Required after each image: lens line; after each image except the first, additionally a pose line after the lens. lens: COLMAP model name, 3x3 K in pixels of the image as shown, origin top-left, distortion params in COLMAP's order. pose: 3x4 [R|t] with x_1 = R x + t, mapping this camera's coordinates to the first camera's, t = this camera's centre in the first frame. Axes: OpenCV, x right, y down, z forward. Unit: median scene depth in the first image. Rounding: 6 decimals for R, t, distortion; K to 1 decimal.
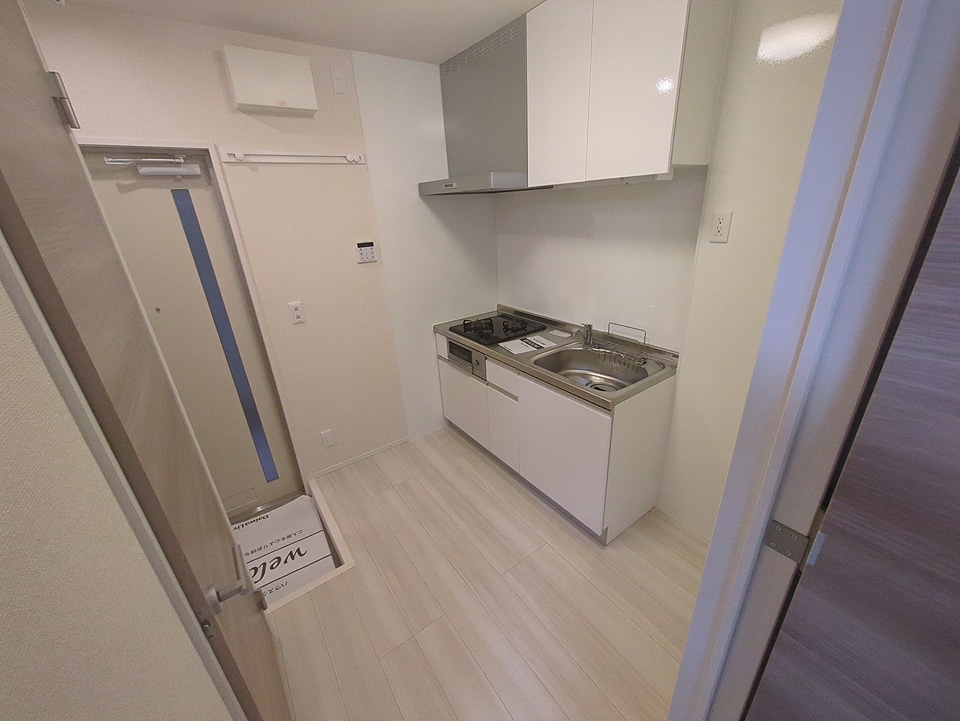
lens RADIAL K [[375.2, 0, 477.2], [0, 375.2, 359.4], [0, 0, 1]] dist [0.002450, 0.000356]
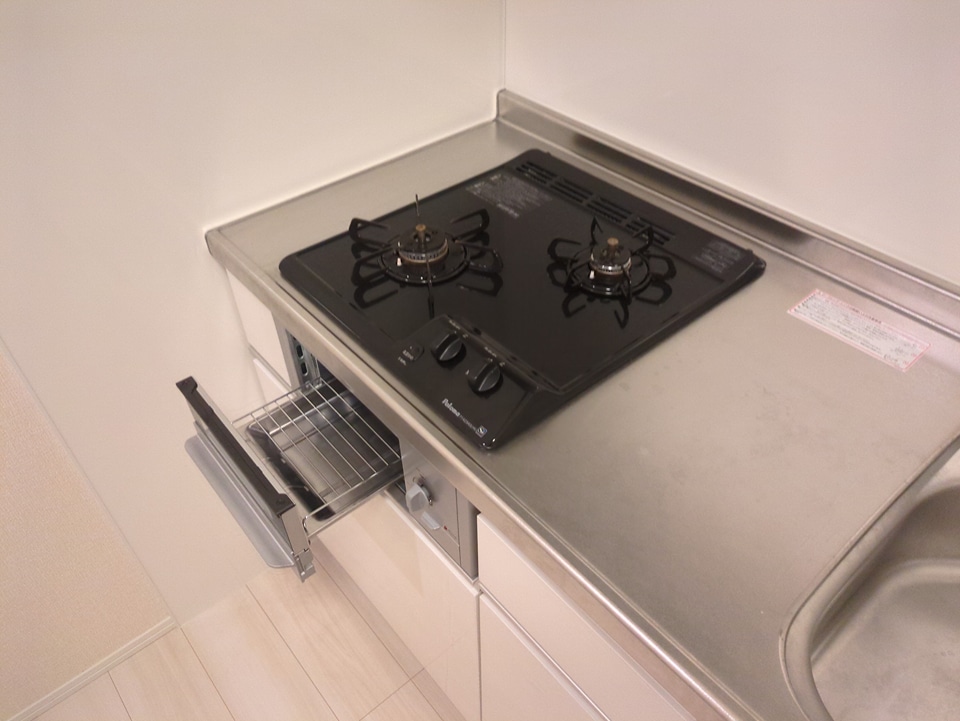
lens RADIAL K [[723.1, 0, 479.1], [0, 723.1, 361.1], [0, 0, 1]] dist [0.036702, -0.038828]
pose [[0.994585, -0.035633, 0.097624, -0.008191], [-0.000083, 0.939110, 0.343616, -0.170764], [-0.103924, -0.341764, 0.934022, 0.629515]]
